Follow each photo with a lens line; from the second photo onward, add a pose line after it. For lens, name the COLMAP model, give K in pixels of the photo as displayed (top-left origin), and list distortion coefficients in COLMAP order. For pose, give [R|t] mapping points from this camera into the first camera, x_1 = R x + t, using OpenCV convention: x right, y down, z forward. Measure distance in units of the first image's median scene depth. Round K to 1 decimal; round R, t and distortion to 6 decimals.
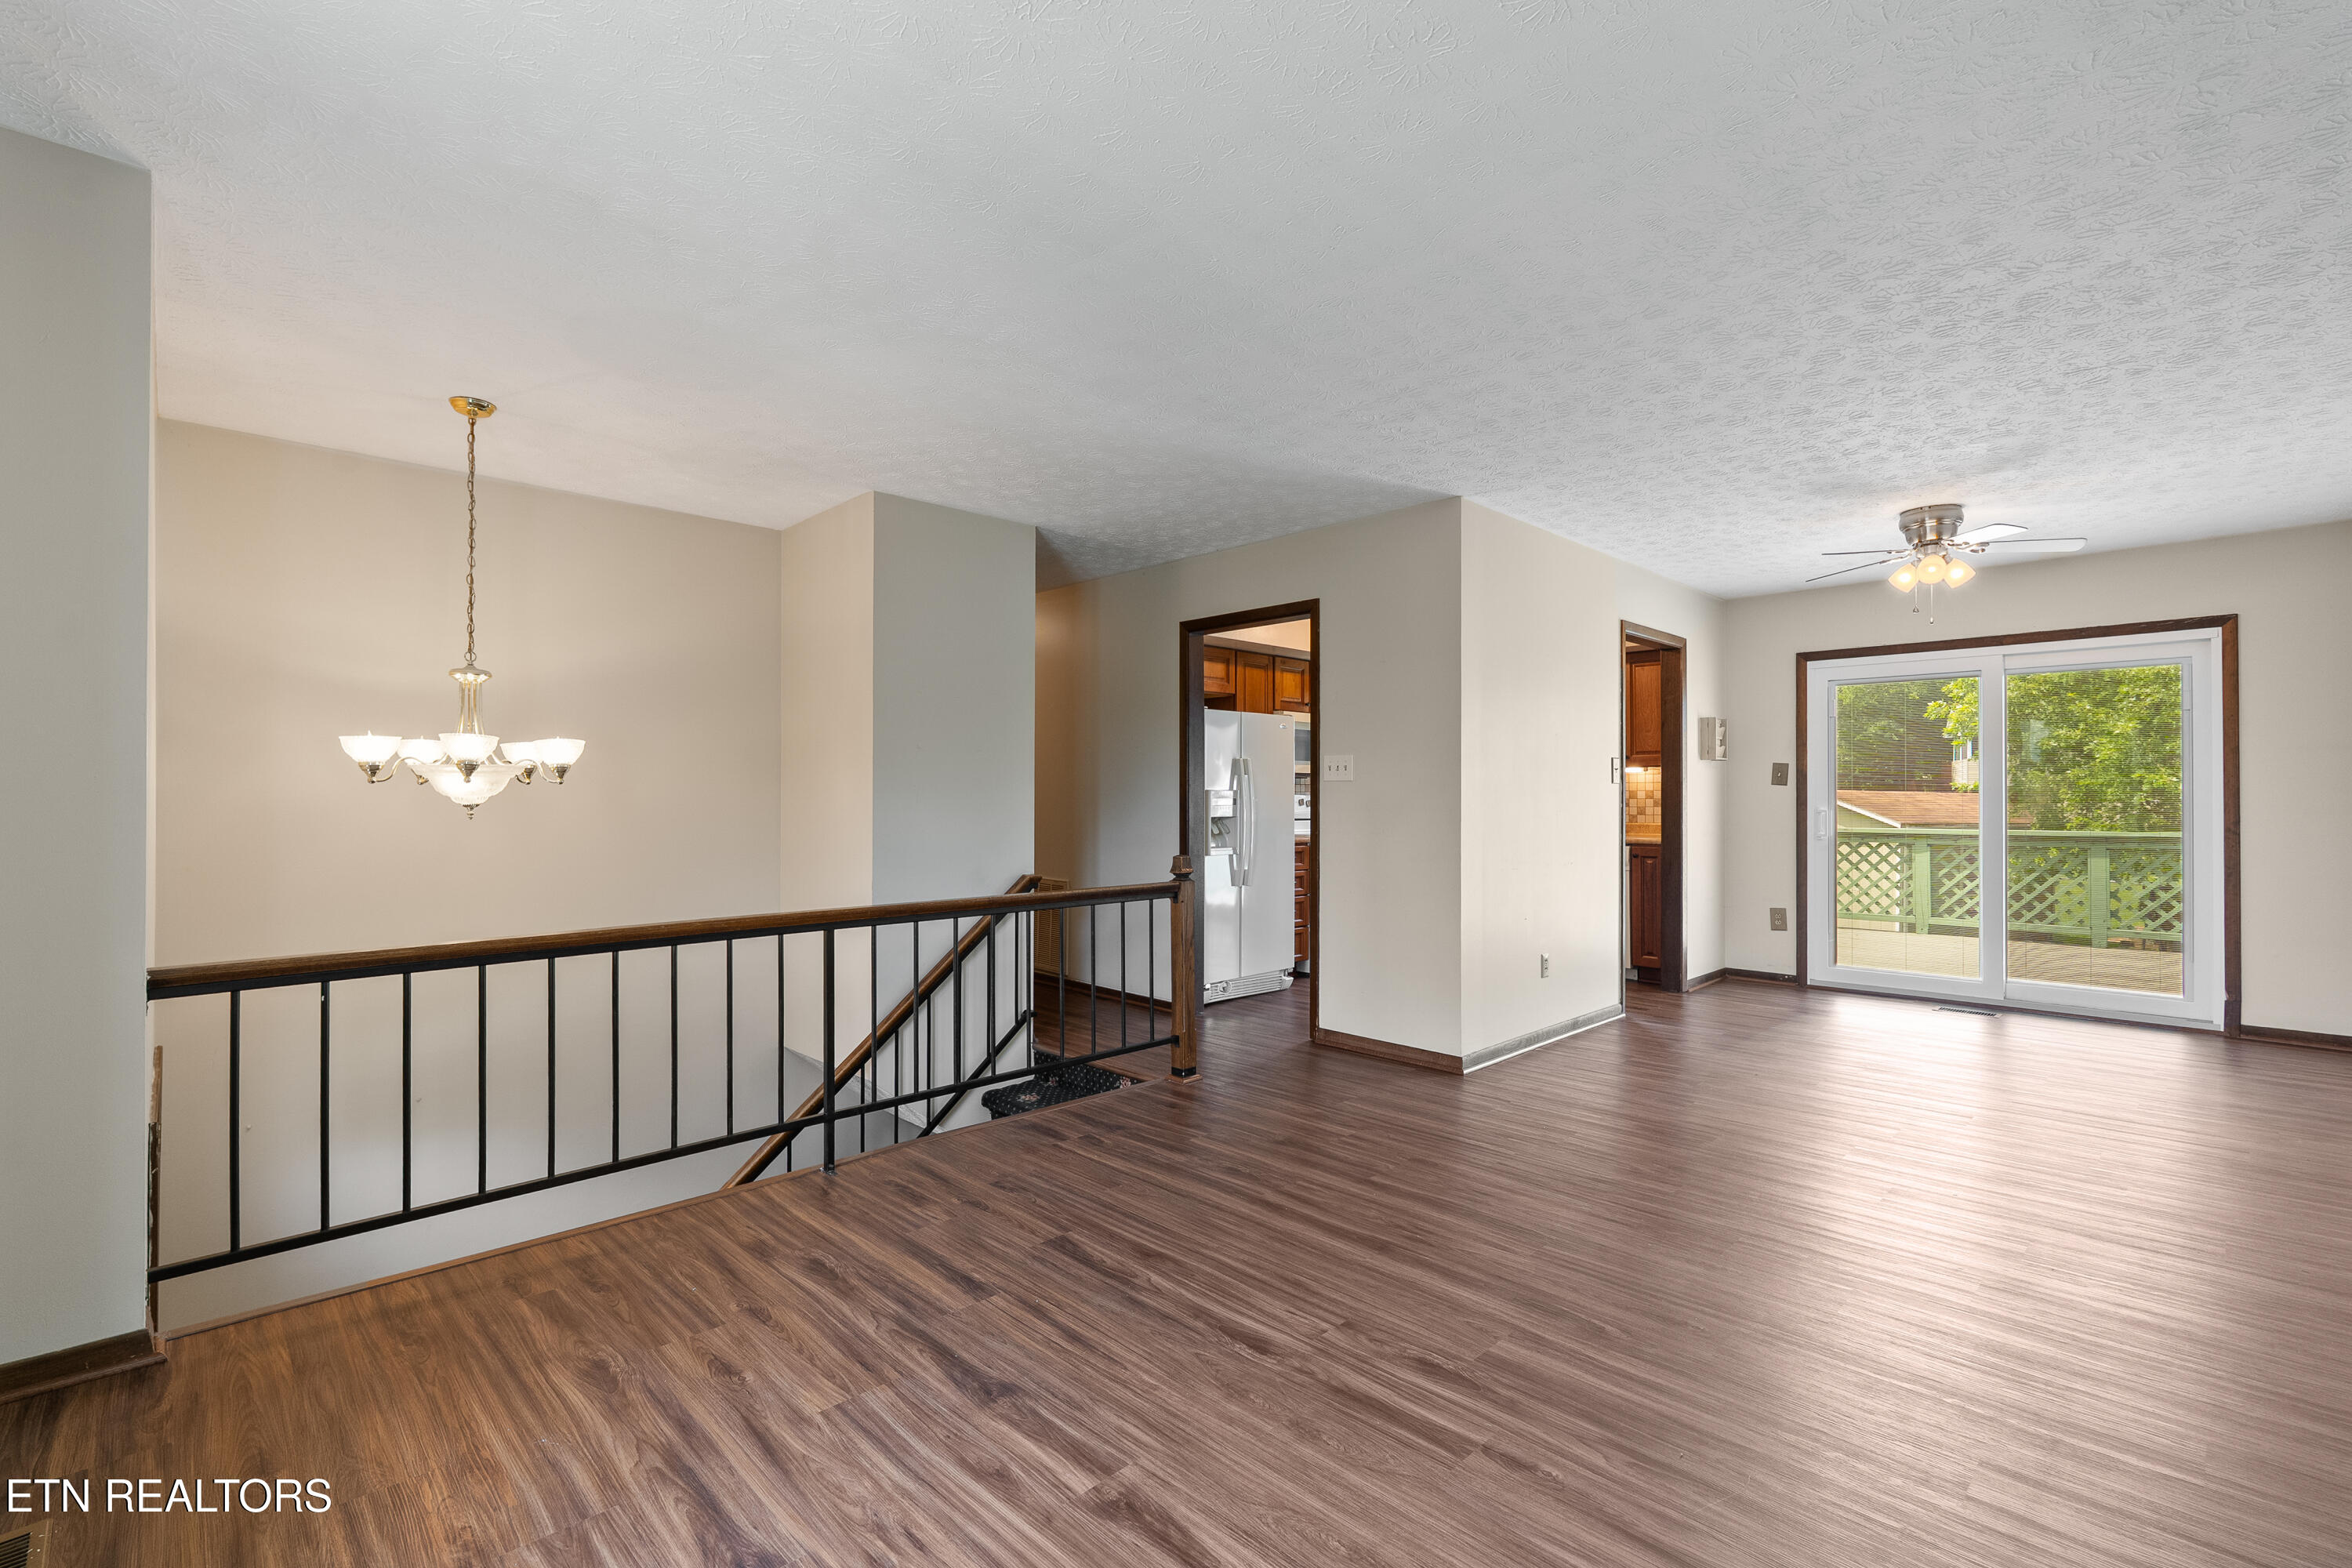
lens RADIAL K [[1028.2, 0, 1158.1], [0, 1028.2, 790.1], [0, 0, 1]] dist [-0.001986, -0.000291]
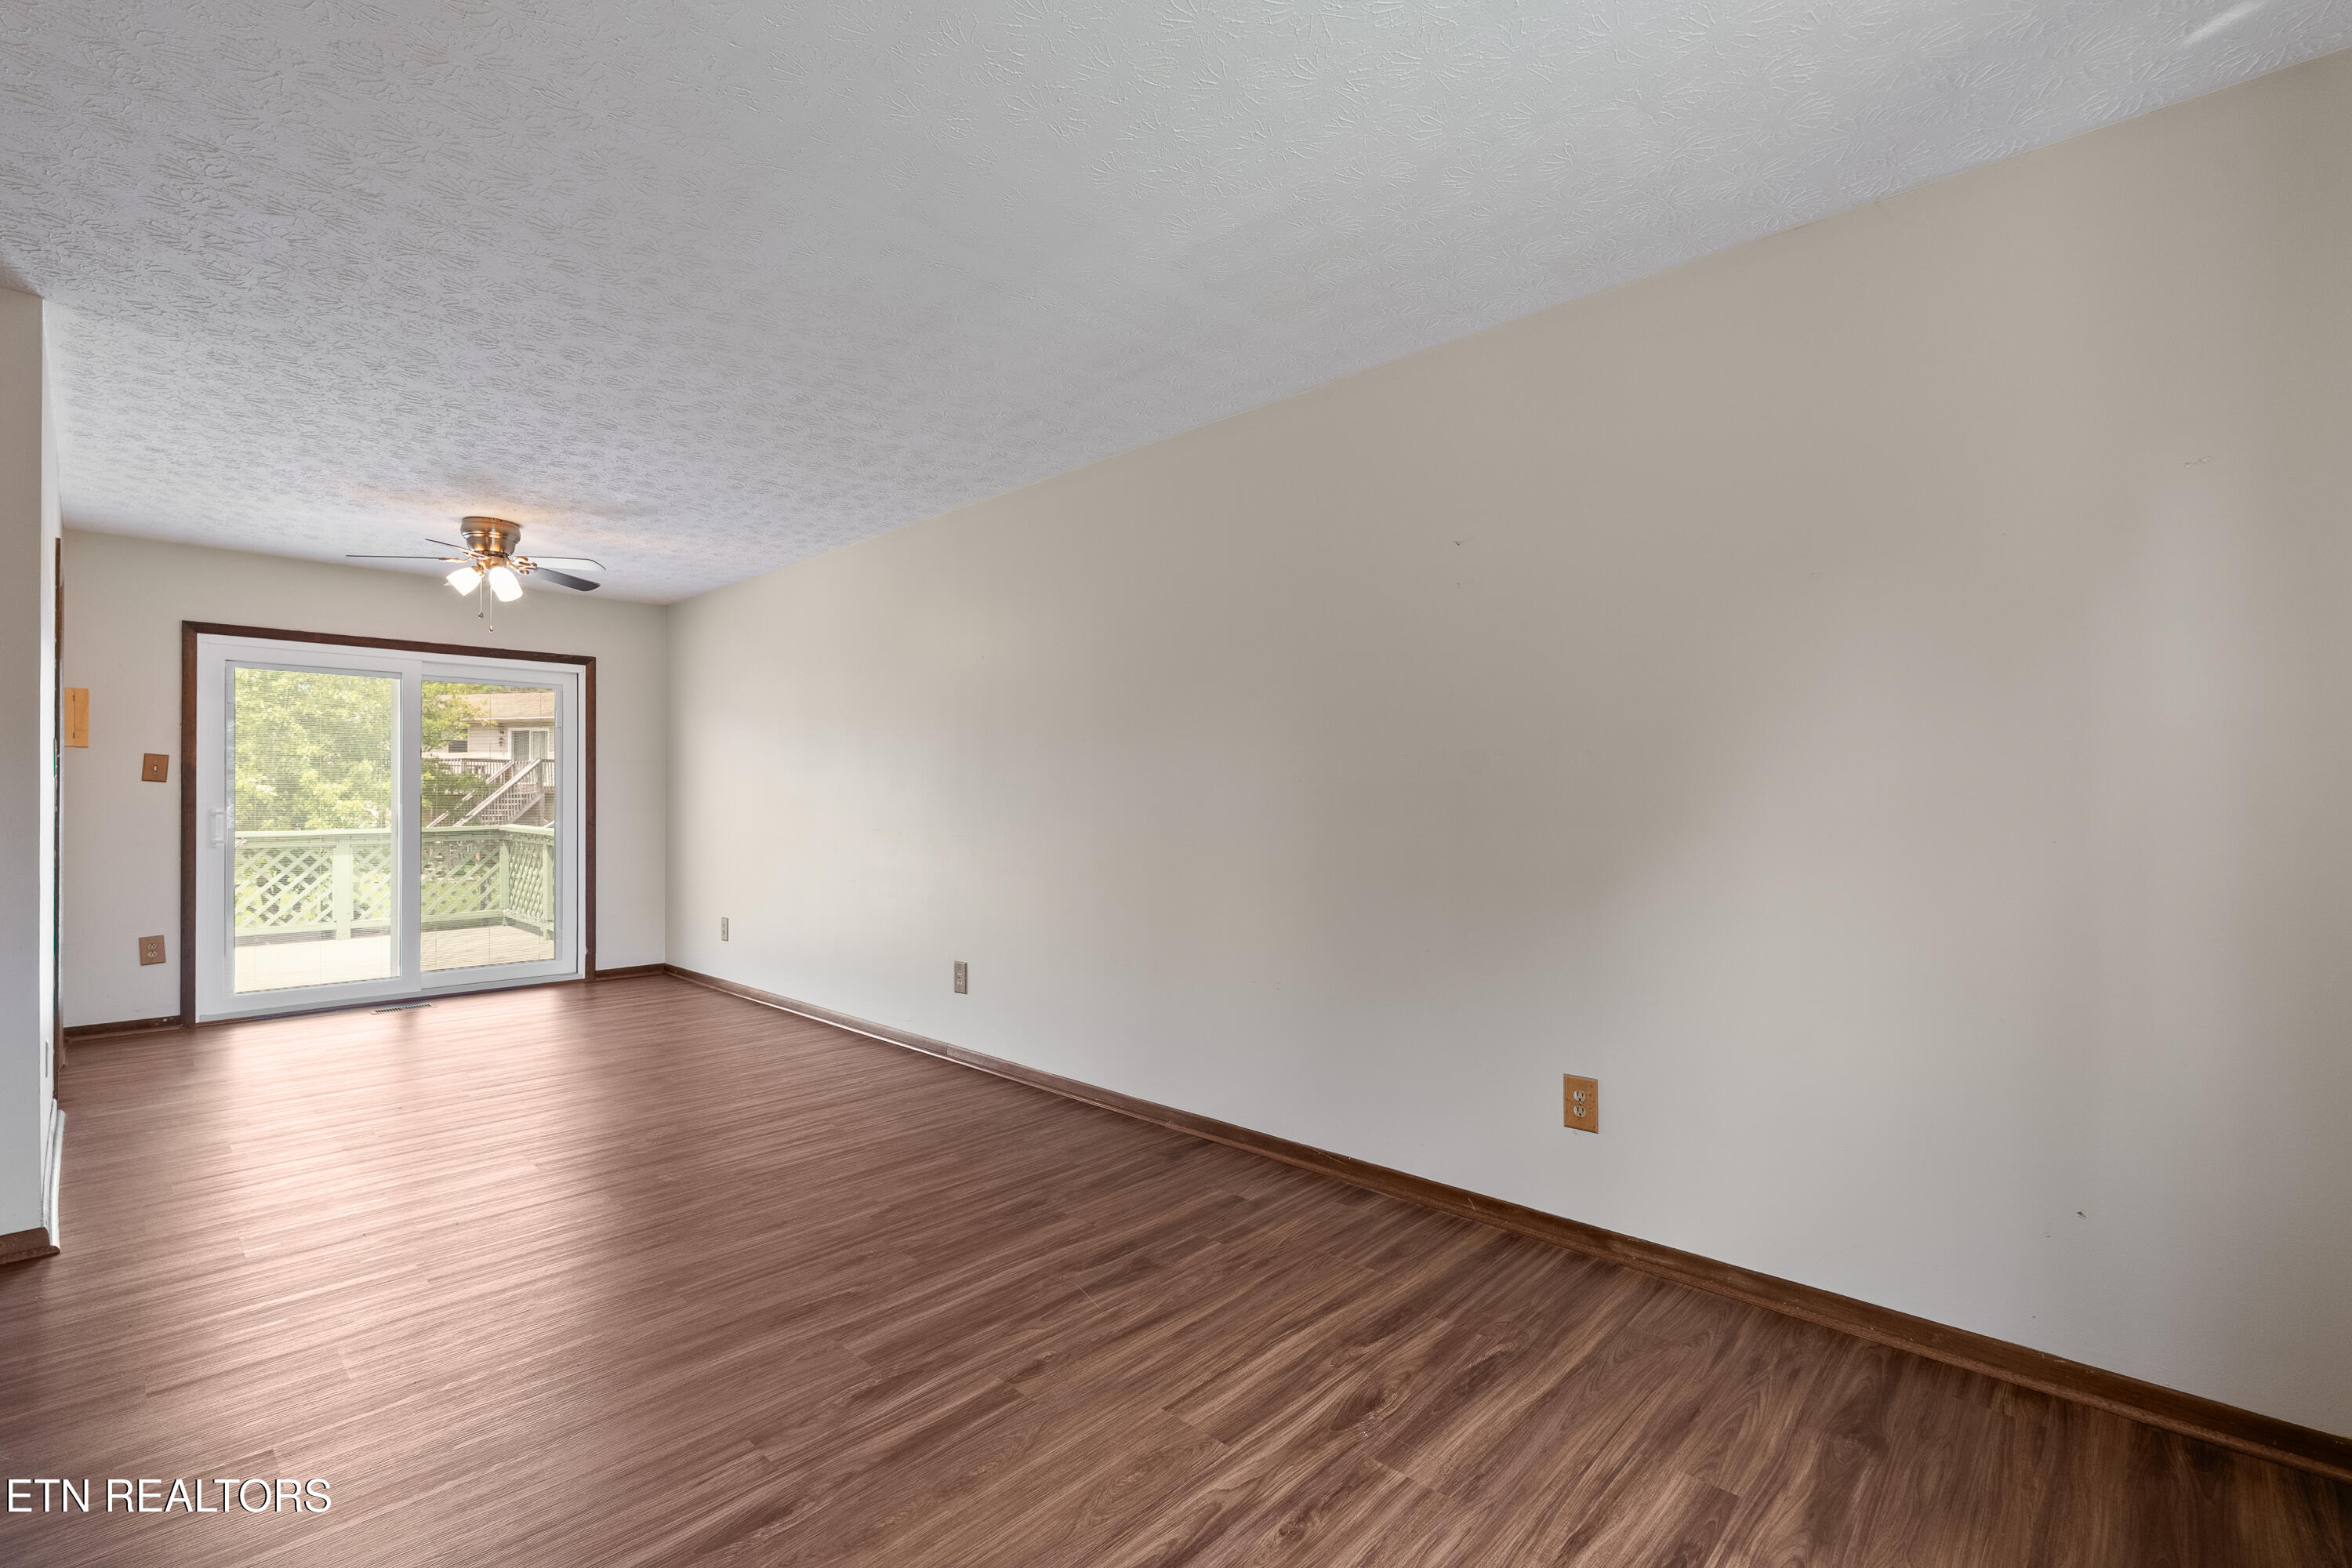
lens RADIAL K [[1028.2, 0, 1178.3], [0, 1028.2, 801.2], [0, 0, 1]] dist [-0.001986, -0.000291]
pose [[-0.038524, -0.003855, 0.999250, -0.285817], [-0.008569, 0.999957, 0.003528, 0.000996], [-0.999221, -0.008427, -0.038555, 0.307011]]
